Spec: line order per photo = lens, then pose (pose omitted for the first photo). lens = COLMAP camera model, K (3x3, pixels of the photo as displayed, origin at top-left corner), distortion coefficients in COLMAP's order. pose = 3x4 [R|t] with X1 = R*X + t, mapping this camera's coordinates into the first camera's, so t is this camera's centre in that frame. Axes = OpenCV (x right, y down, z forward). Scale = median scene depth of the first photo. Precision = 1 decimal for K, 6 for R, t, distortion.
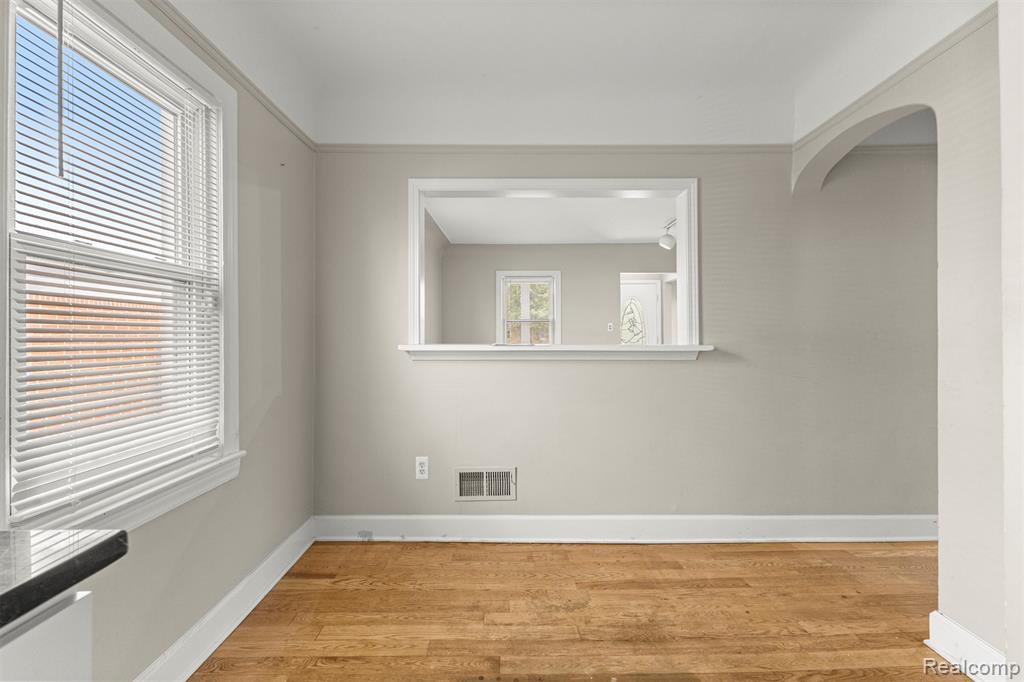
lens RADIAL K [[439.7, 0, 507.6], [0, 439.7, 332.3], [0, 0, 1]] dist [0.001862, 0.000119]
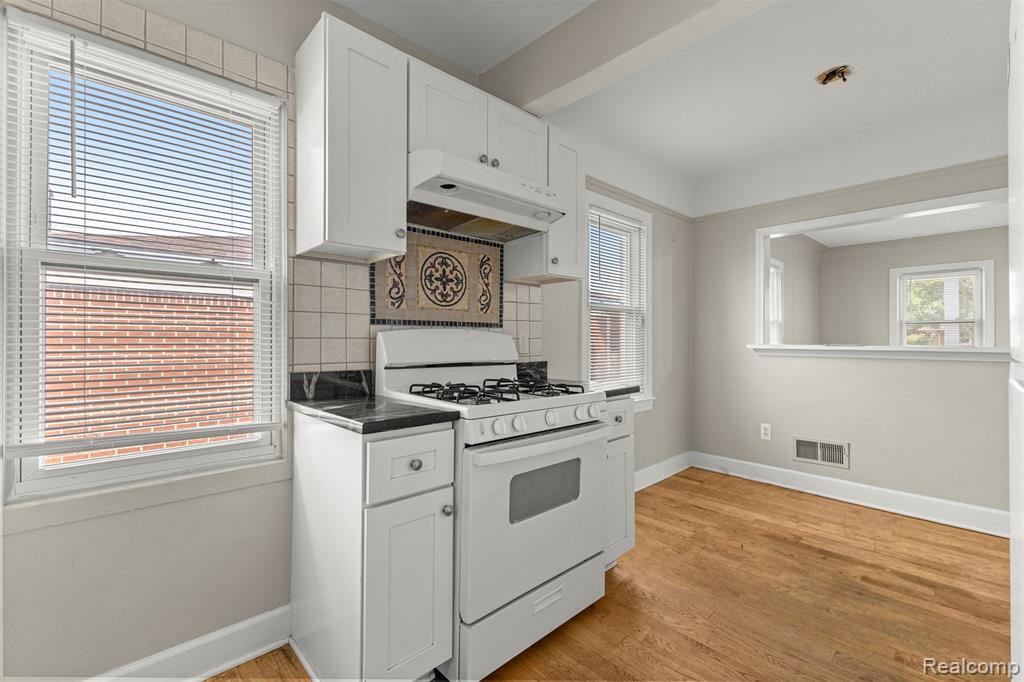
lens RADIAL K [[442.7, 0, 511.2], [0, 442.7, 342.8], [0, 0, 1]] dist [0.003411, 0.000351]
pose [[0.689888, 0.008523, -0.723866, 0.326867], [0.002606, 0.999895, 0.014257, -0.001075], [0.723911, -0.011722, 0.689794, -0.695372]]
